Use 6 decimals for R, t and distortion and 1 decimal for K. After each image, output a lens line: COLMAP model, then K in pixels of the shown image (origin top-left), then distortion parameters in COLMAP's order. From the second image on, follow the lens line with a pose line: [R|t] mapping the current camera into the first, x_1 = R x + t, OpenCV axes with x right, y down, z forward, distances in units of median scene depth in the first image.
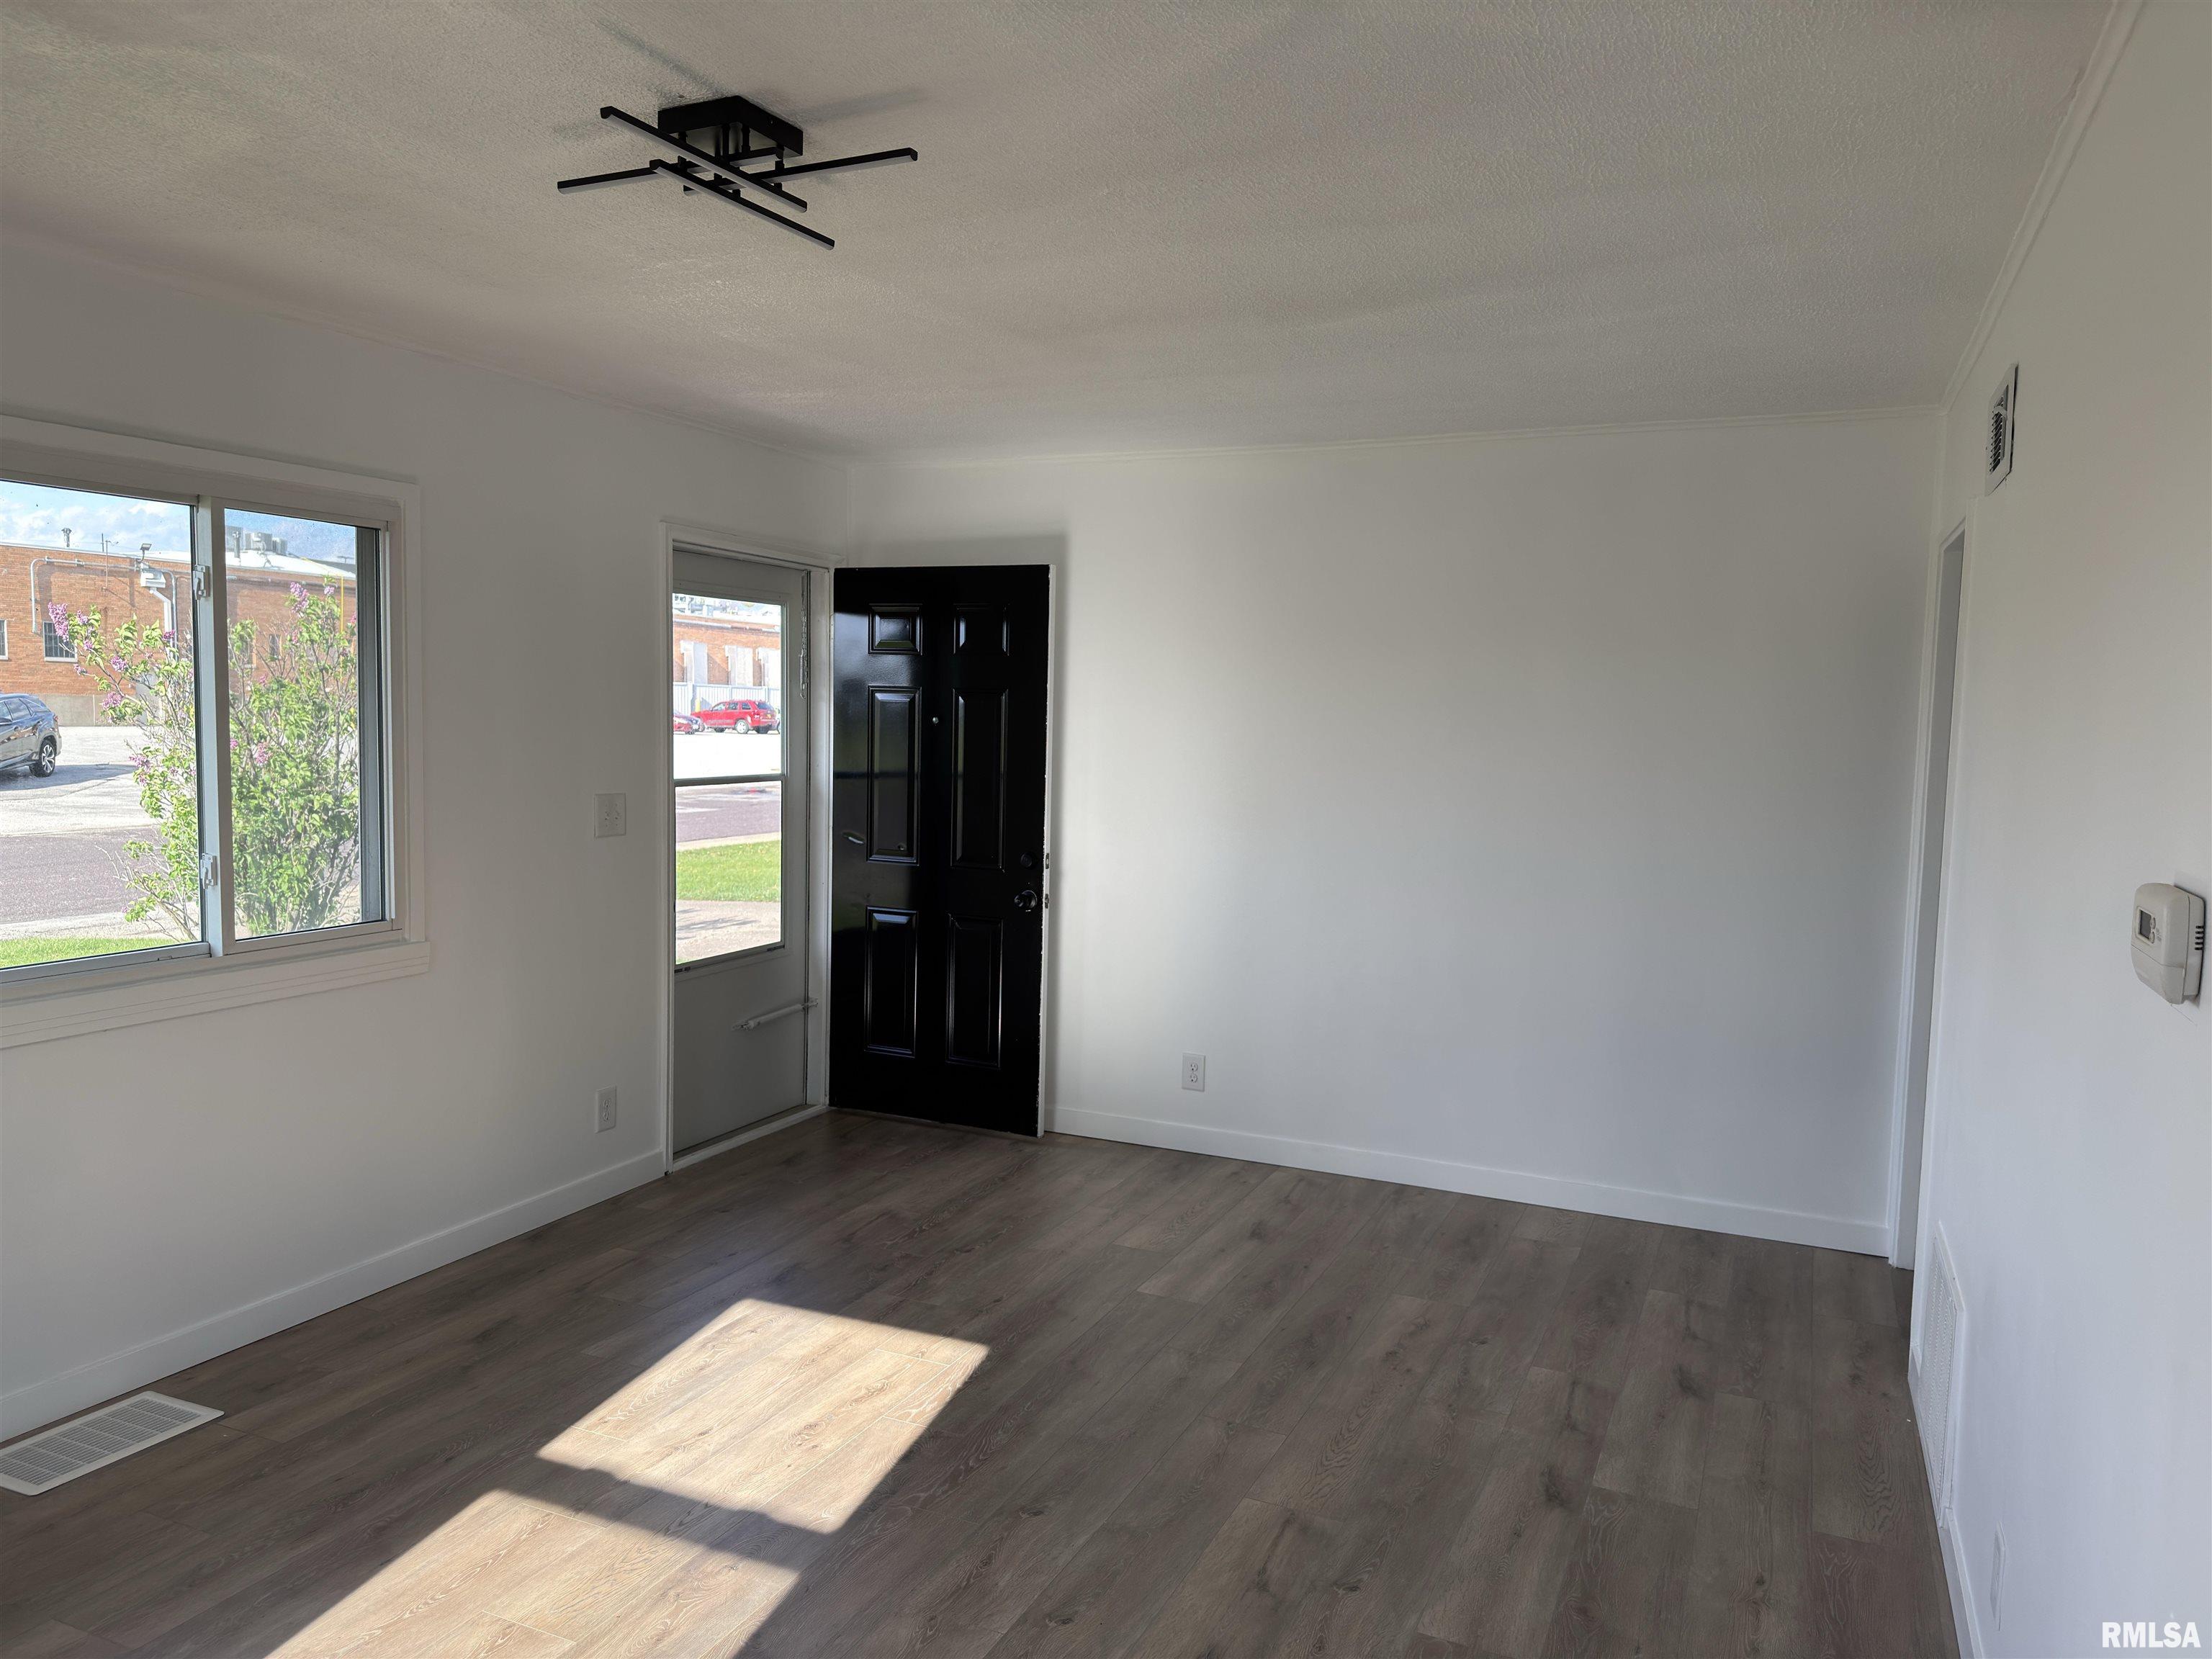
lens RADIAL K [[1543.2, 0, 1101.3], [0, 1543.2, 838.8], [0, 0, 1]] dist [0.102005, -0.141907]
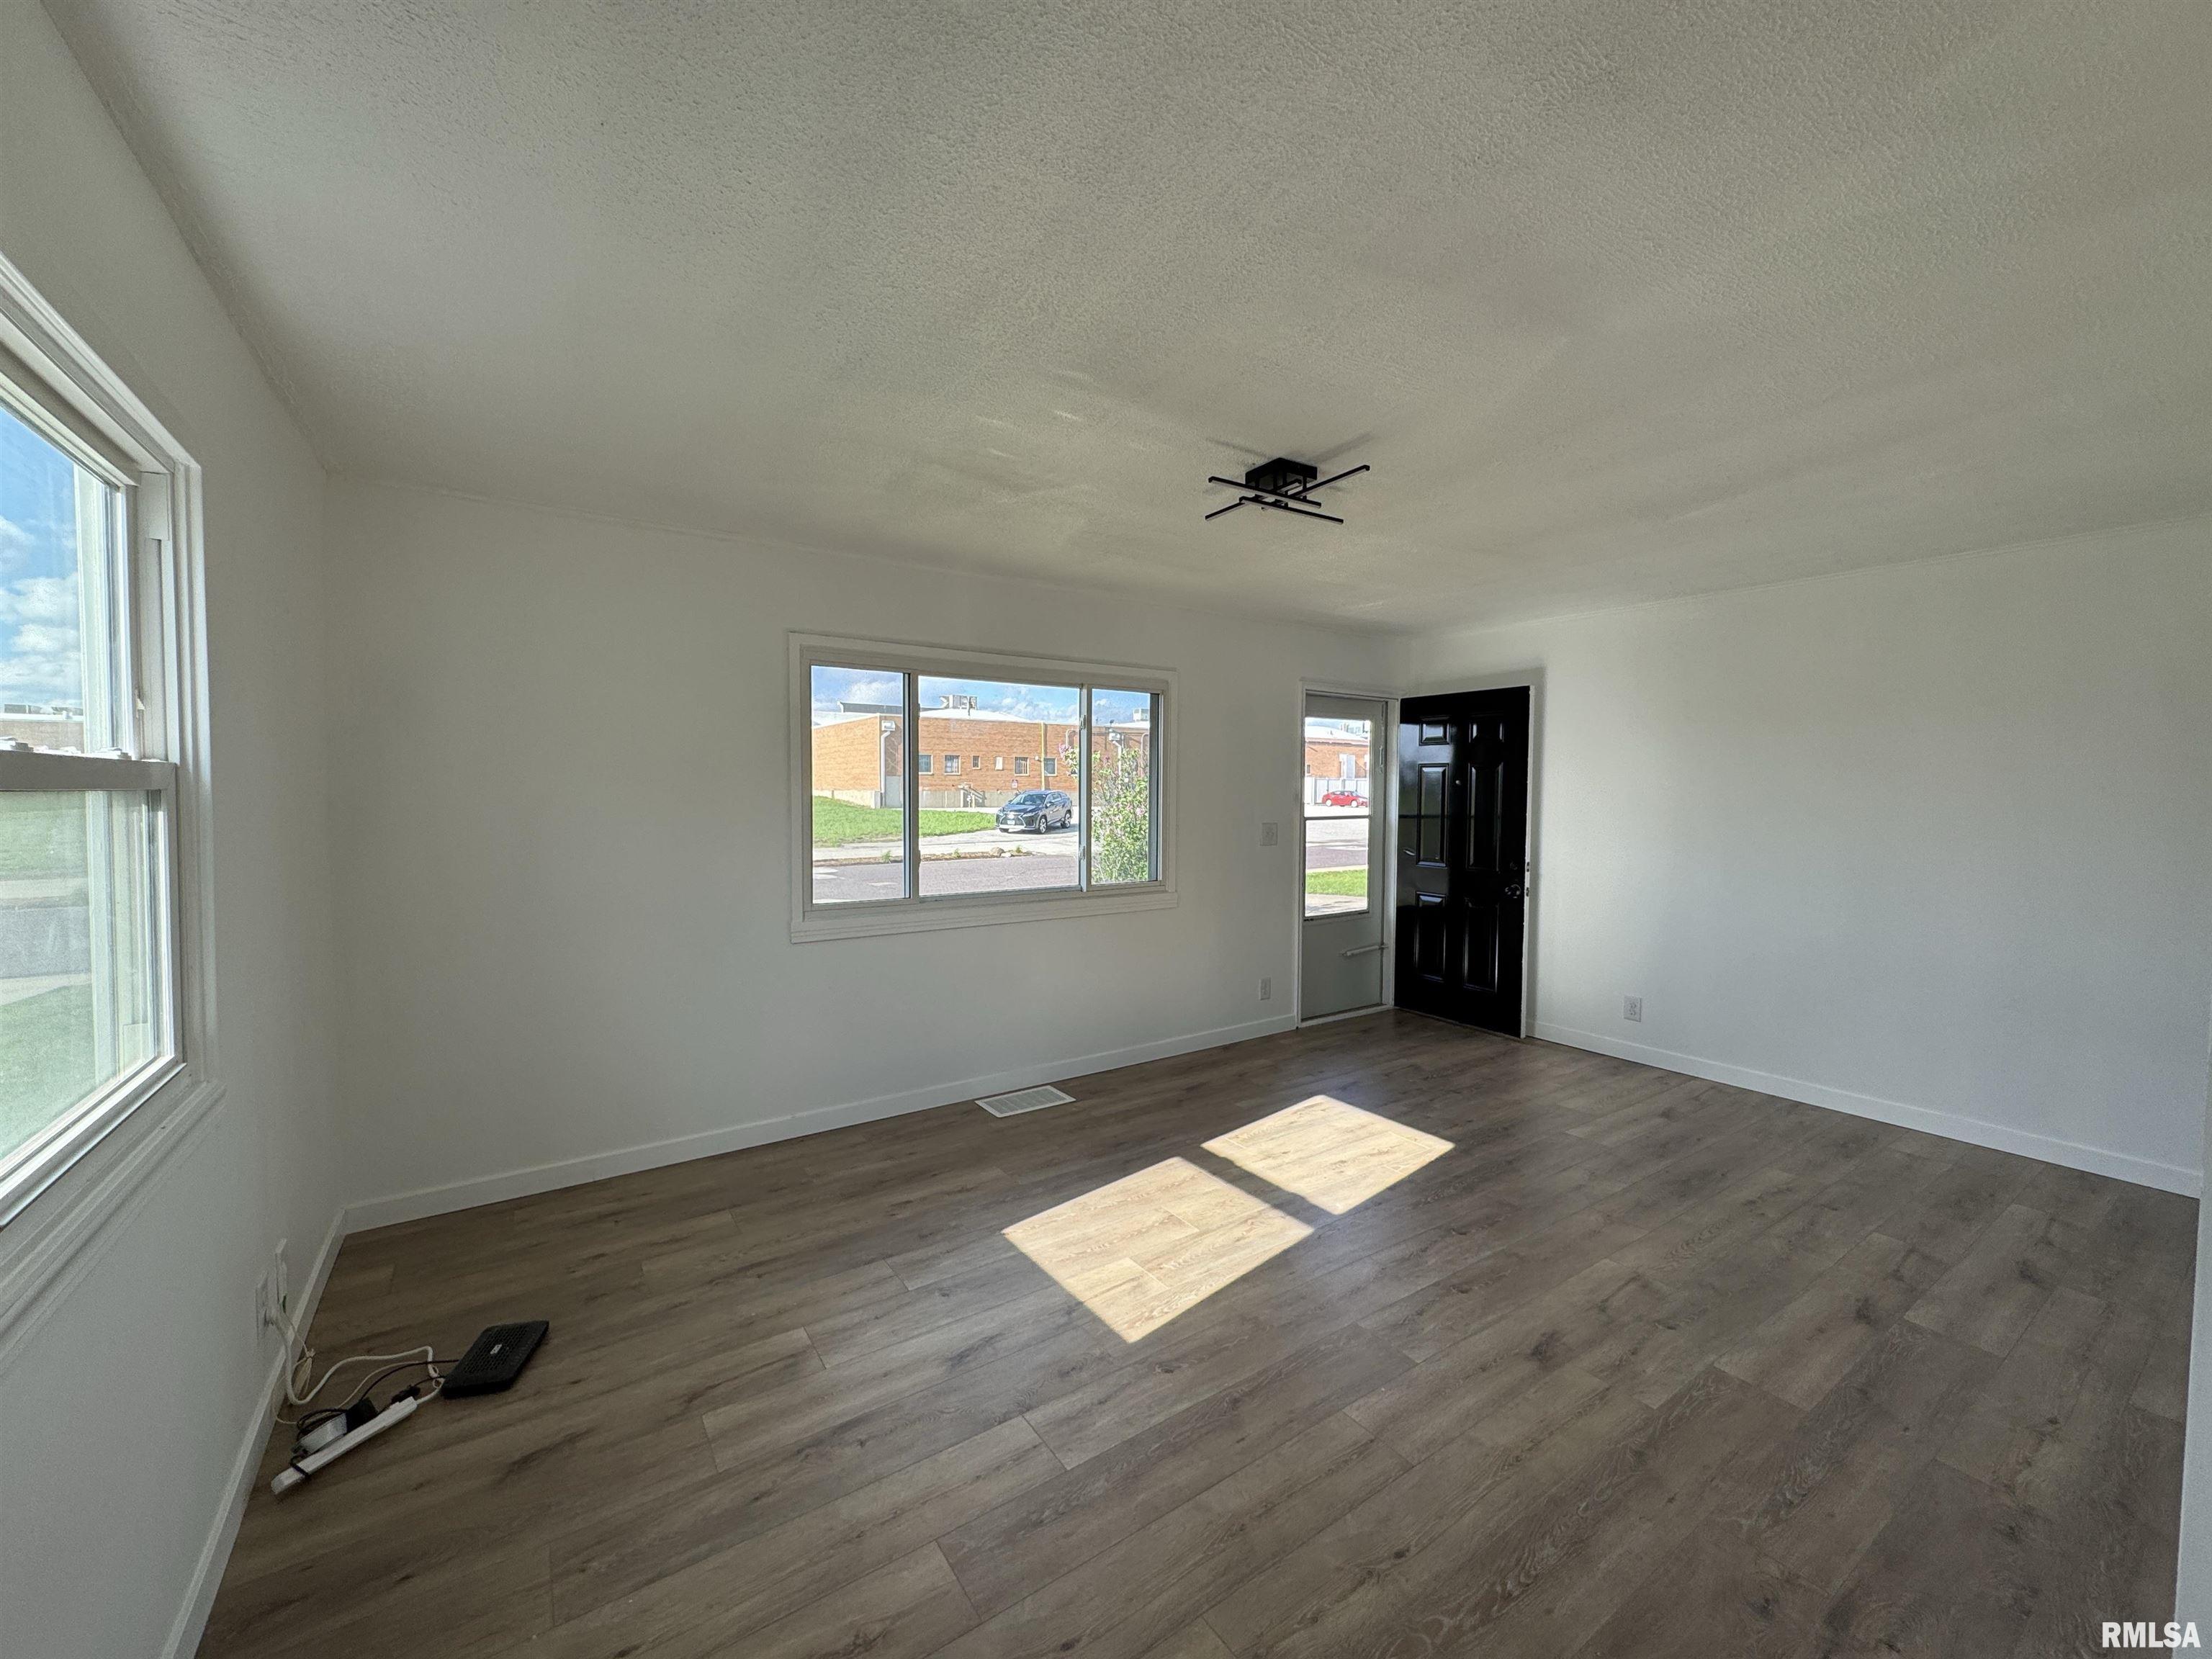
lens RADIAL K [[878.2, 0, 1106.0], [0, 878.2, 824.2], [0, 0, 1]] dist [-0.000446, 0.000120]
pose [[0.850725, 0.002978, -0.525602, 0.097269], [-0.028969, 0.998730, -0.041229, 0.027098], [0.524812, 0.050301, 0.849731, -0.027813]]
